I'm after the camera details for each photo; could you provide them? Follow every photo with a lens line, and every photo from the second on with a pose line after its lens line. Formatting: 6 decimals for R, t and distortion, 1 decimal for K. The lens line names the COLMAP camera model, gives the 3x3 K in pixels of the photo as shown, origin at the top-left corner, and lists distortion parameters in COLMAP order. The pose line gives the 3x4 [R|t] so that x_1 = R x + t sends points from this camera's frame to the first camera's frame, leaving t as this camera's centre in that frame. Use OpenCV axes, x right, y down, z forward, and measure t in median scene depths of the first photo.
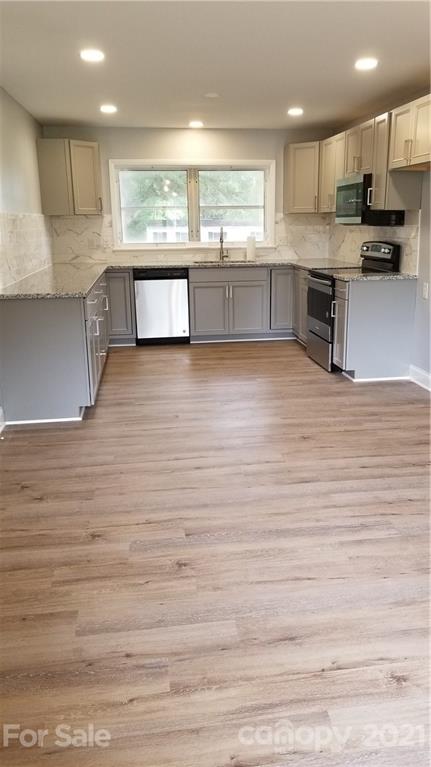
lens RADIAL K [[605.1, 0, 235.9], [0, 605.1, 380.4], [0, 0, 1]] dist [0.072543, -0.123153]
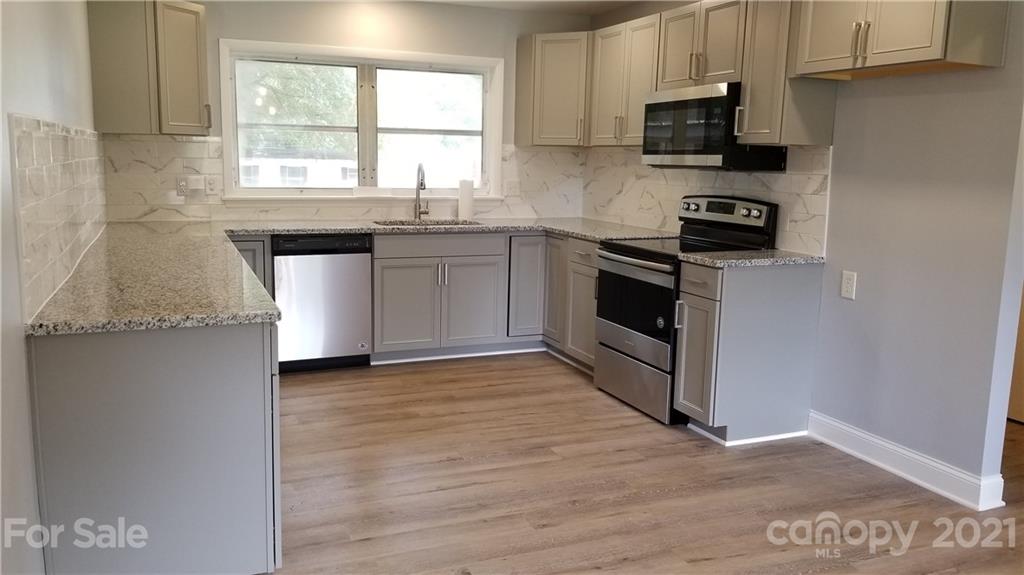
lens RADIAL K [[807.9, 0, 502.3], [0, 807.9, 290.2], [0, 0, 1]] dist [0.072543, -0.123153]
pose [[0.971393, -0.009217, 0.237301, -0.145279], [0.030911, 0.995653, -0.087862, -0.065983], [-0.235459, 0.092684, 0.967455, 0.261434]]
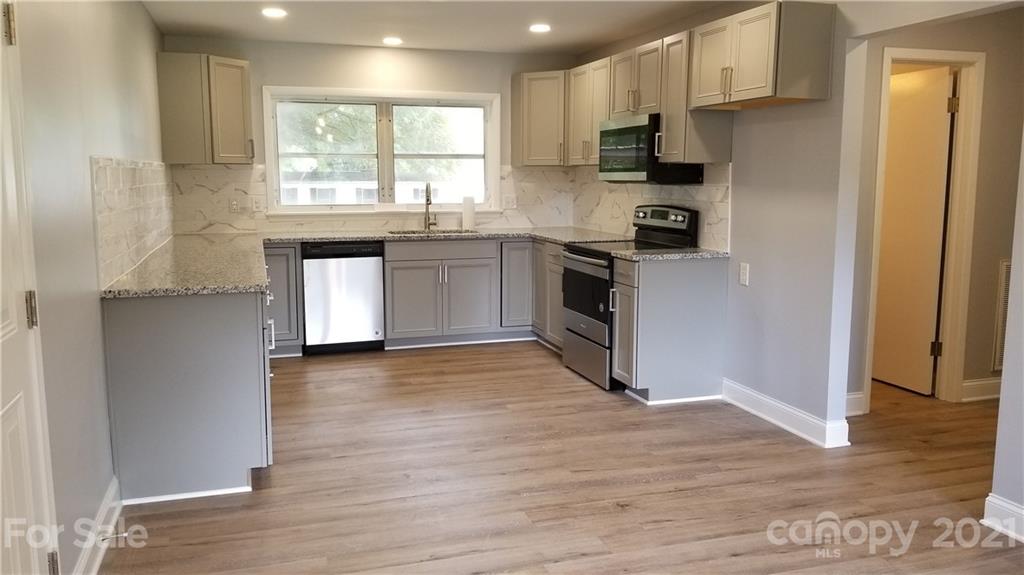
lens RADIAL K [[807.9, 0, 513.5], [0, 807.9, 291.7], [0, 0, 1]] dist [0.072543, -0.123153]
pose [[0.987747, -0.011920, 0.155610, -0.079622], [0.029470, 0.993386, -0.110972, -0.023013], [-0.153259, 0.114199, 0.981565, 0.088880]]
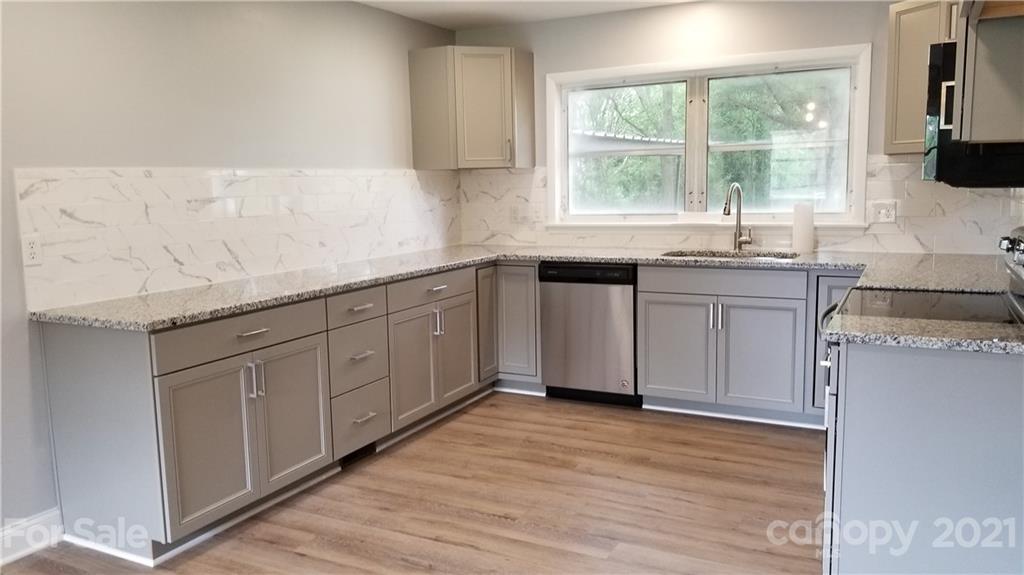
lens RADIAL K [[807.9, 0, 478.0], [0, 807.9, 287.4], [0, 0, 1]] dist [0.072543, -0.123153]
pose [[0.792363, 0.072221, -0.605760, 0.239121], [-0.140136, 0.987962, -0.065515, -0.105884], [0.593737, 0.136801, 0.792945, 0.393953]]
